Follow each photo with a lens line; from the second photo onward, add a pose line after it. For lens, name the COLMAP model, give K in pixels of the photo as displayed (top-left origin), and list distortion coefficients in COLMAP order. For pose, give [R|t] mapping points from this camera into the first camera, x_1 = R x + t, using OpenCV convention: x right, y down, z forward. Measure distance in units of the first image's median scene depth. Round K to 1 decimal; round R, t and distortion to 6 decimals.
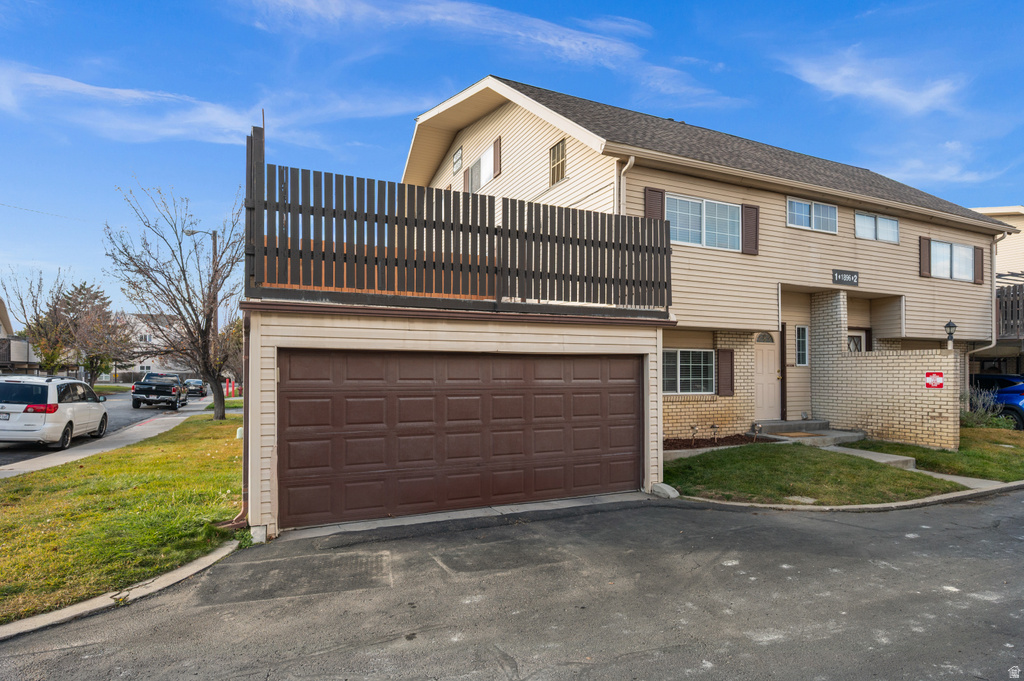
lens RADIAL K [[549.3, 0, 514.3], [0, 549.3, 369.1], [0, 0, 1]] dist [-0.002641, 0.000036]
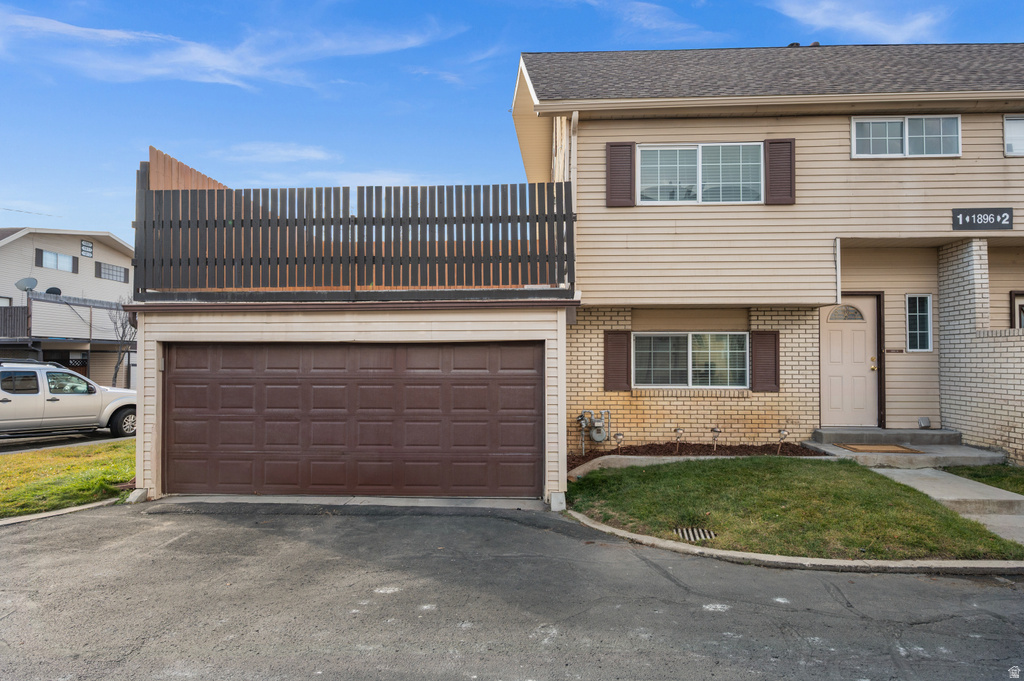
lens RADIAL K [[552.0, 0, 513.1], [0, 552.0, 352.4], [0, 0, 1]] dist [-0.003301, -0.000120]
pose [[0.888172, -0.008009, -0.459441, 0.499734], [0.004313, 0.999949, -0.009094, -0.000604], [0.459491, 0.006096, 0.888162, 0.177458]]
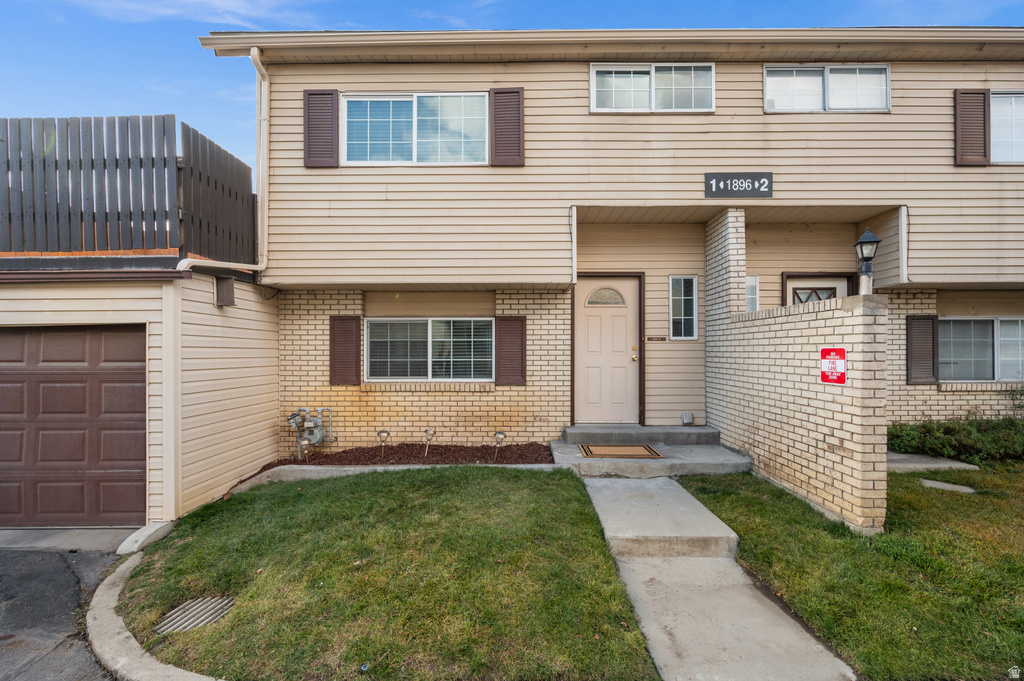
lens RADIAL K [[442.4, 0, 513.6], [0, 442.4, 351.3], [0, 0, 1]] dist [-0.001814, -0.000282]
pose [[0.906398, -0.003401, -0.422411, 0.725840], [0.006510, 0.999961, 0.005918, 0.004484], [0.422374, -0.008114, 0.906385, 0.592642]]
